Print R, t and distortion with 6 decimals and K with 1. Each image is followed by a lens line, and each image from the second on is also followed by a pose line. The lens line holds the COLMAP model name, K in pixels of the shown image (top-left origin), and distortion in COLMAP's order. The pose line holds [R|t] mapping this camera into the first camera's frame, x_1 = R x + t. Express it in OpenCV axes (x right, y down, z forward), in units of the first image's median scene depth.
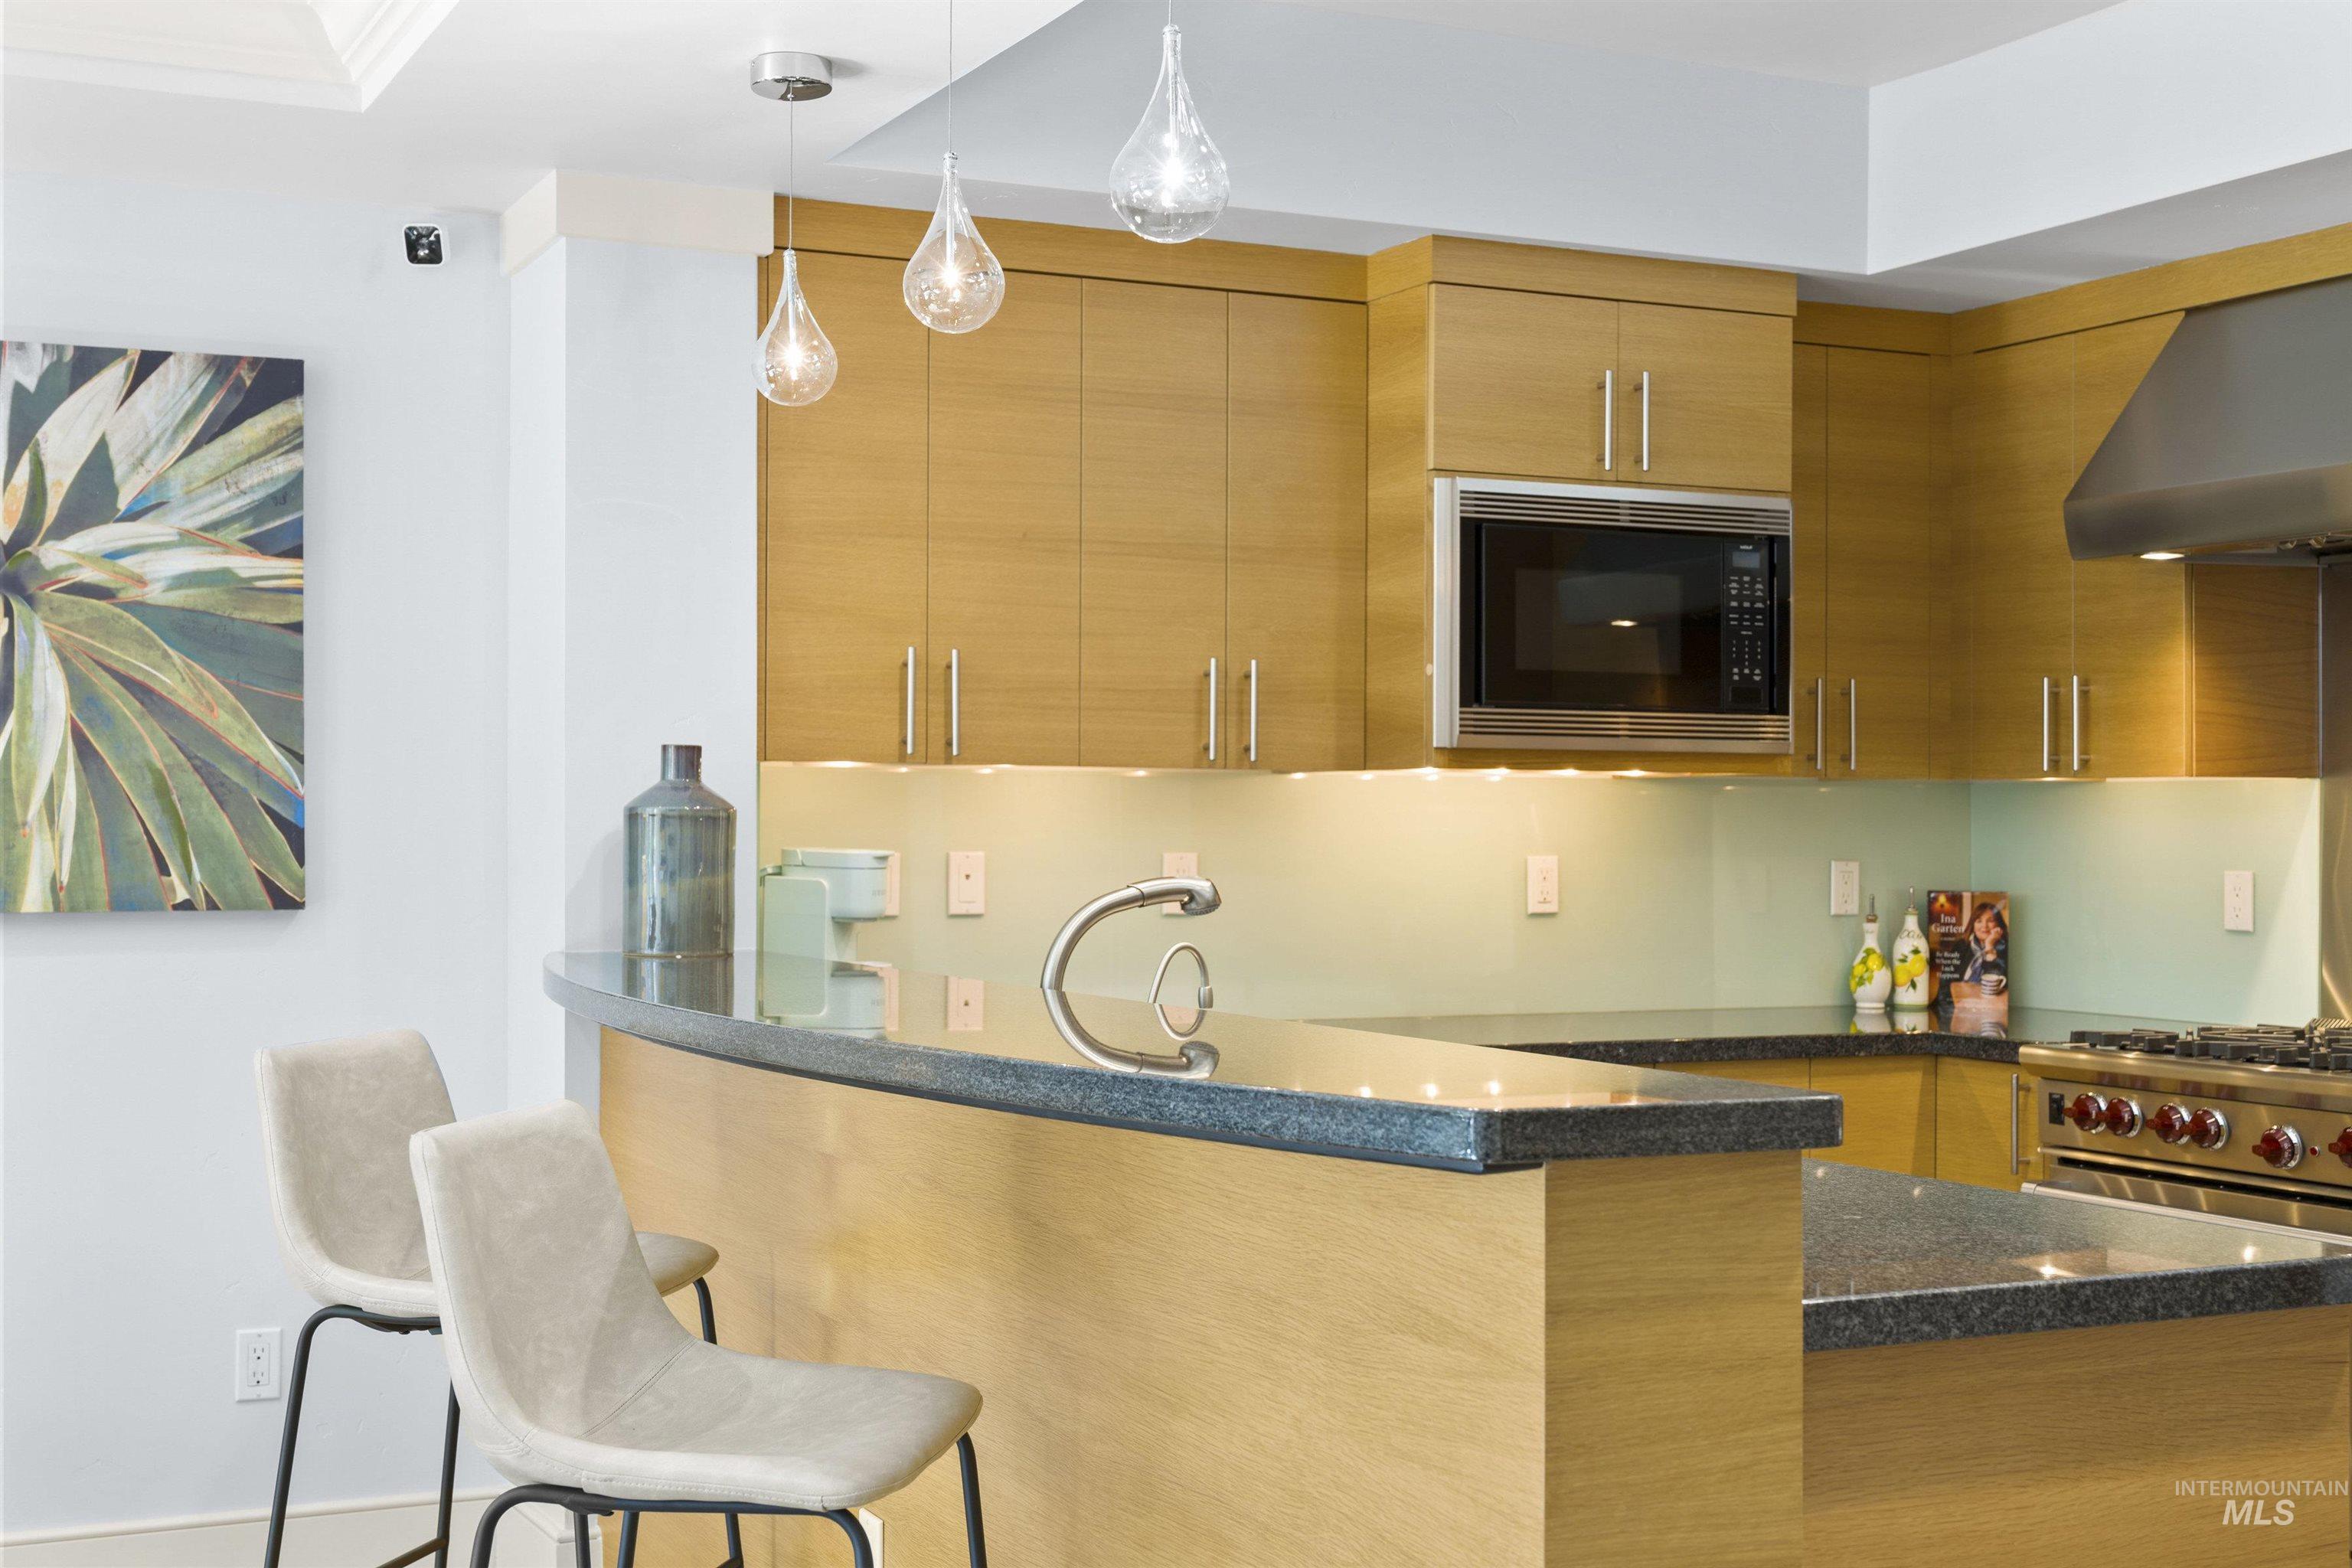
lens RADIAL K [[2998.9, 0, 1199.4], [0, 2998.9, 785.9], [0, 0, 1]] dist [-0.006575, 0.000000]
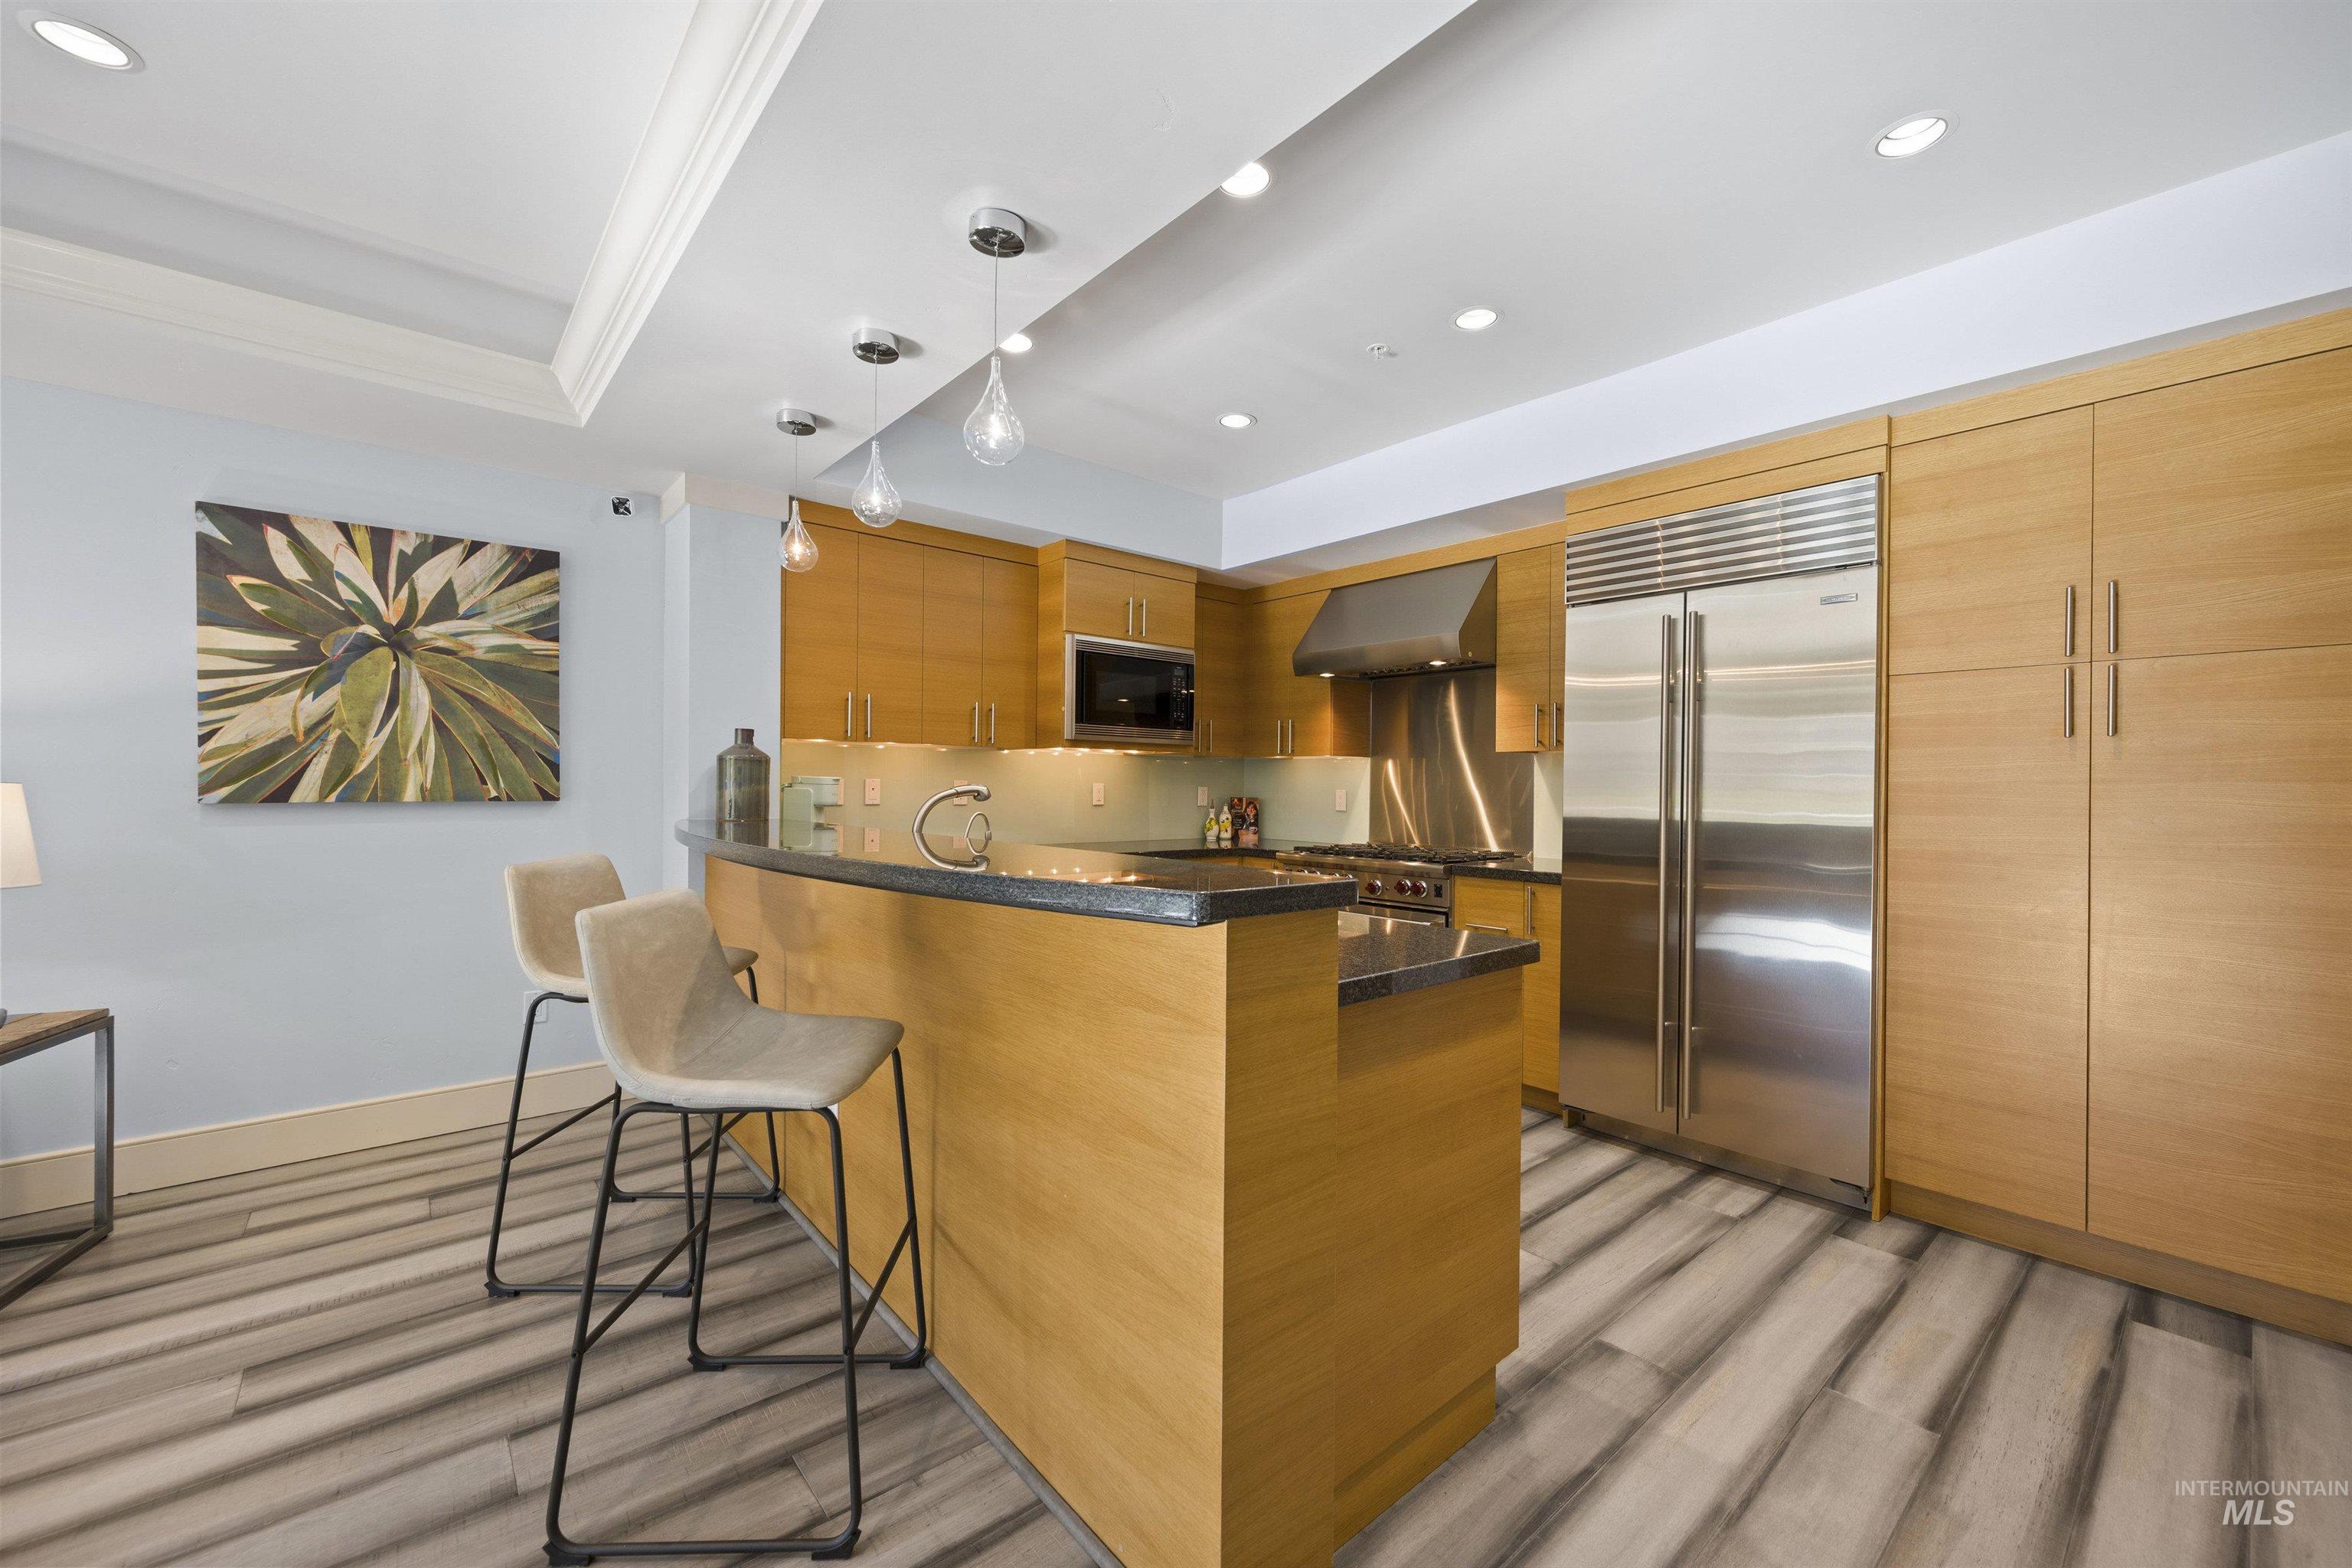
lens RADIAL K [[930.4, 0, 1188.6], [0, 930.4, 784.6], [0, 0, 1]] dist [-0.002508, 0.001397]
pose [[0.965644, 0.005549, 0.259810, -0.028516], [-0.008977, 0.999888, 0.012011, 0.017008], [-0.259715, -0.013931, 0.965585, 0.218669]]
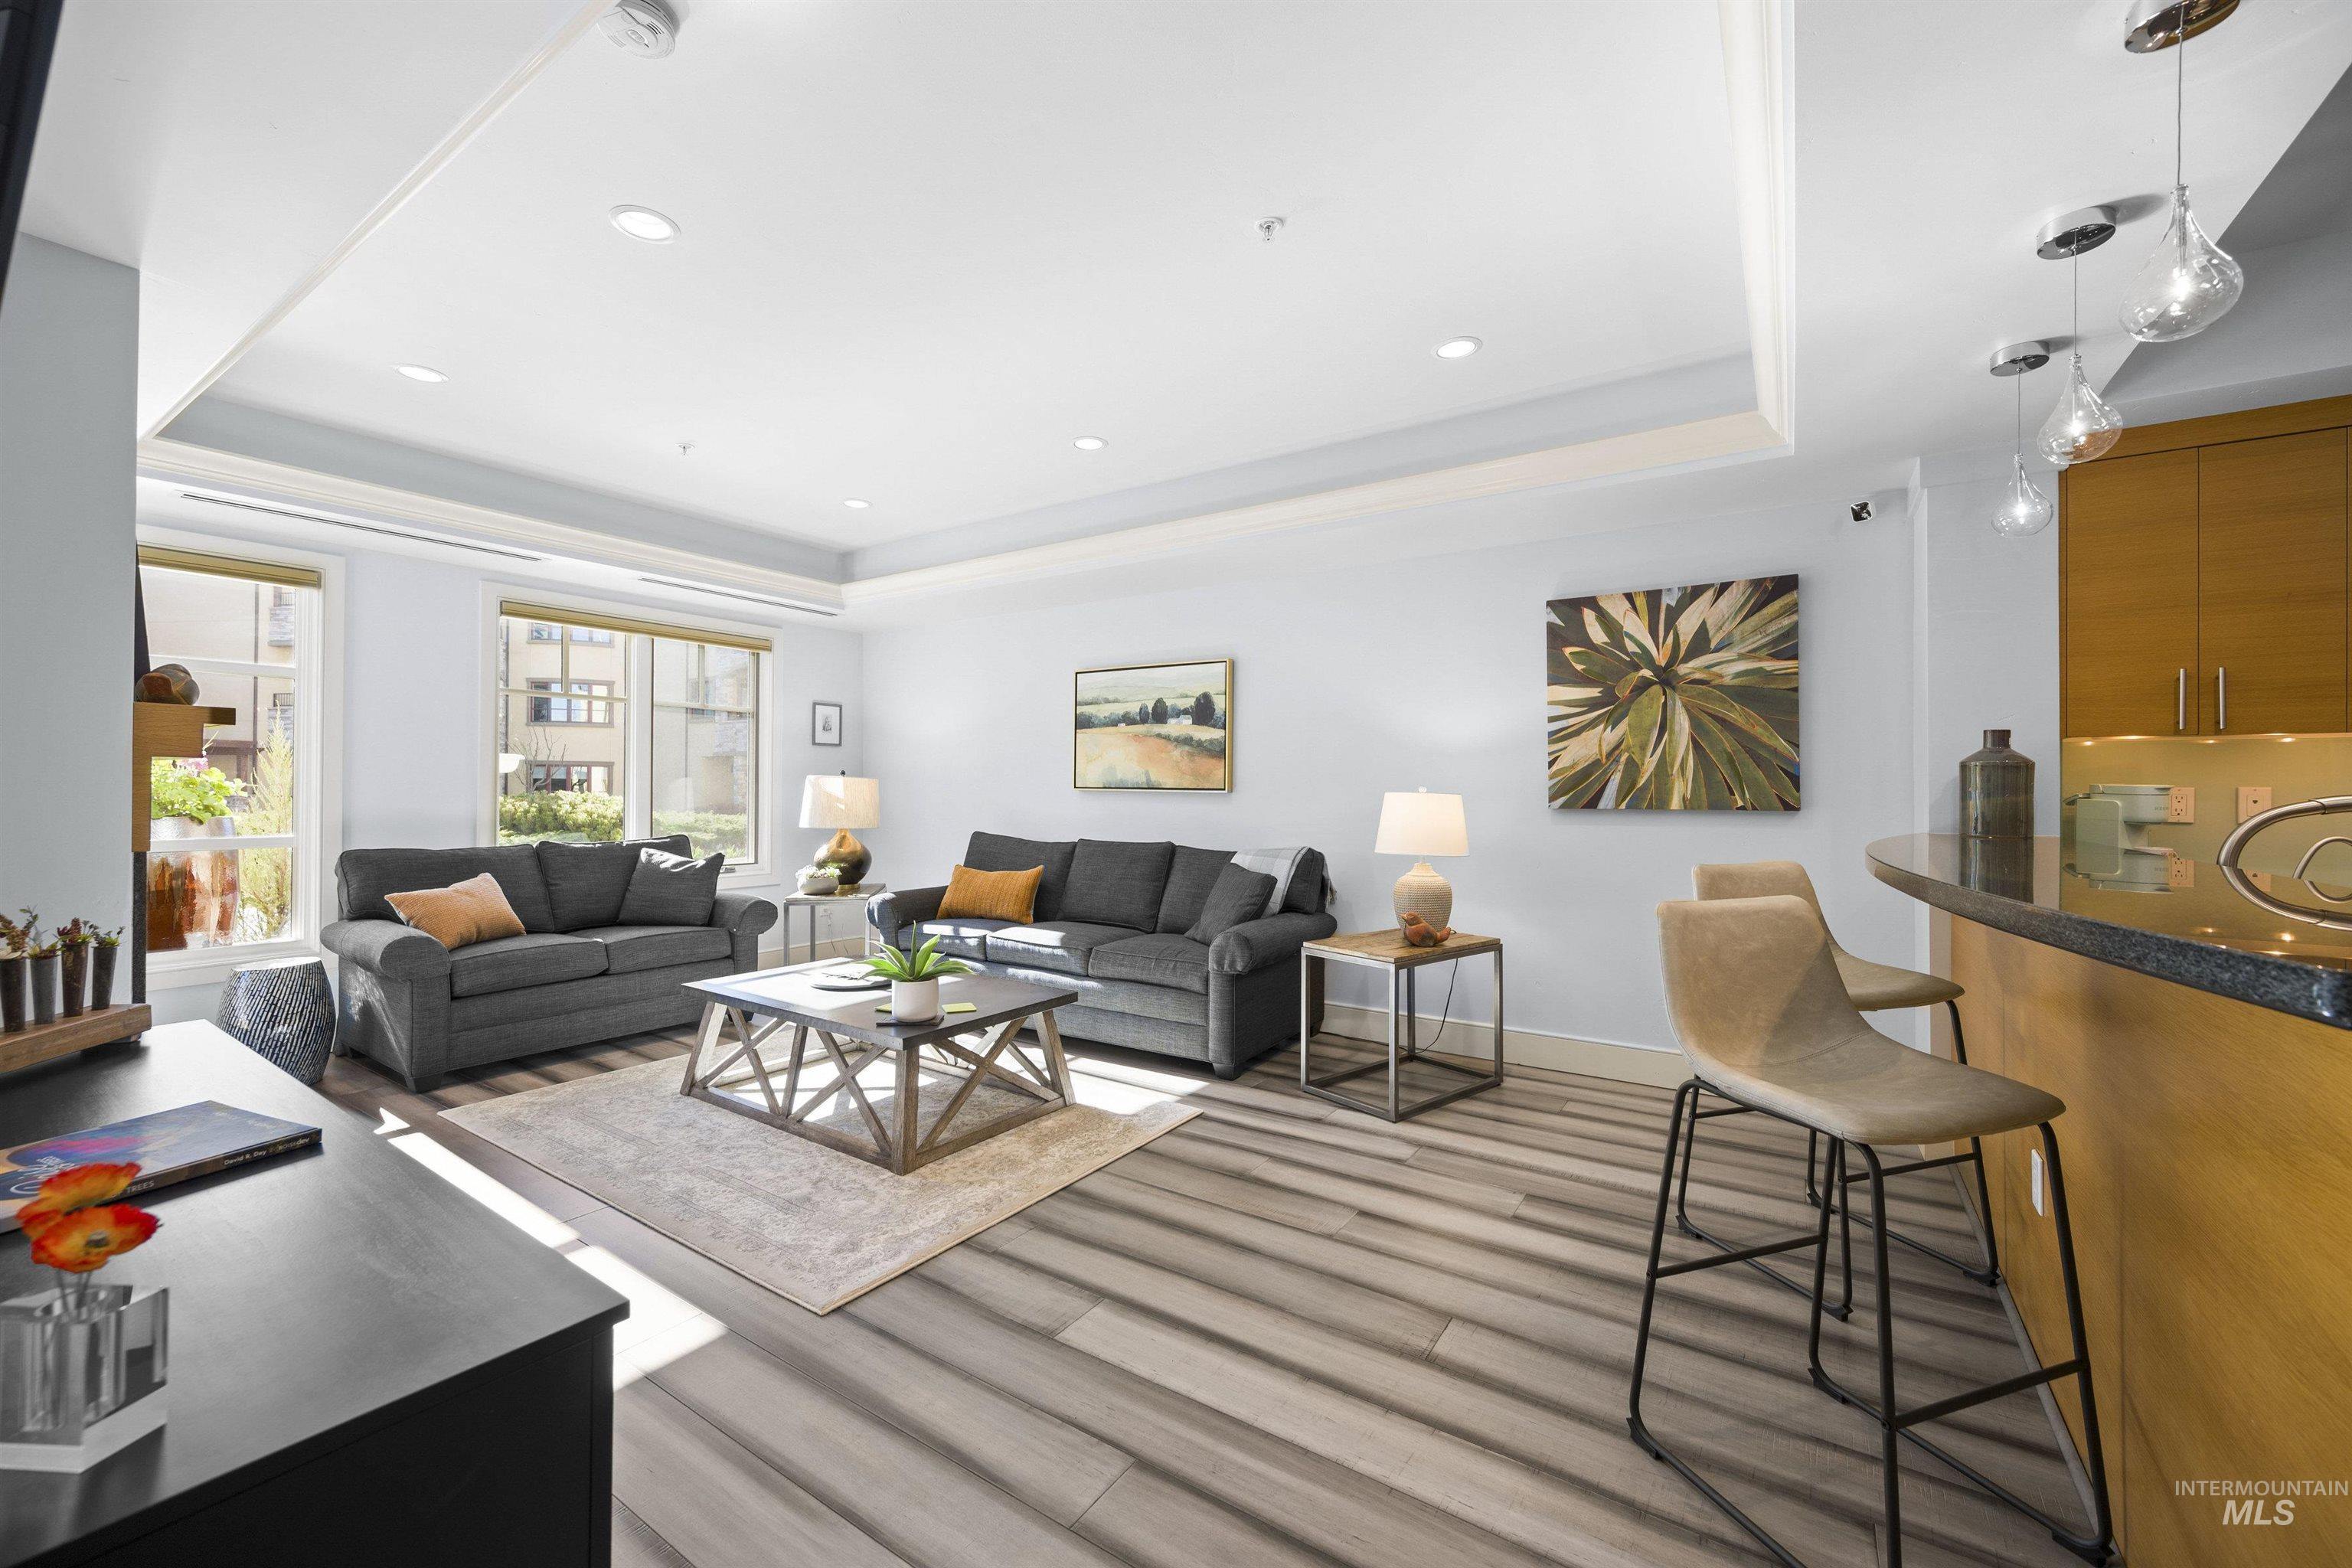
lens RADIAL K [[930.4, 0, 1166.3], [0, 930.4, 784.3], [0, 0, 1]] dist [-0.002508, 0.001397]
pose [[0.494991, -0.005603, -0.868880, 0.084722], [0.008425, 0.999963, -0.001649, 0.017914], [0.868858, -0.006504, 0.495019, 0.221537]]
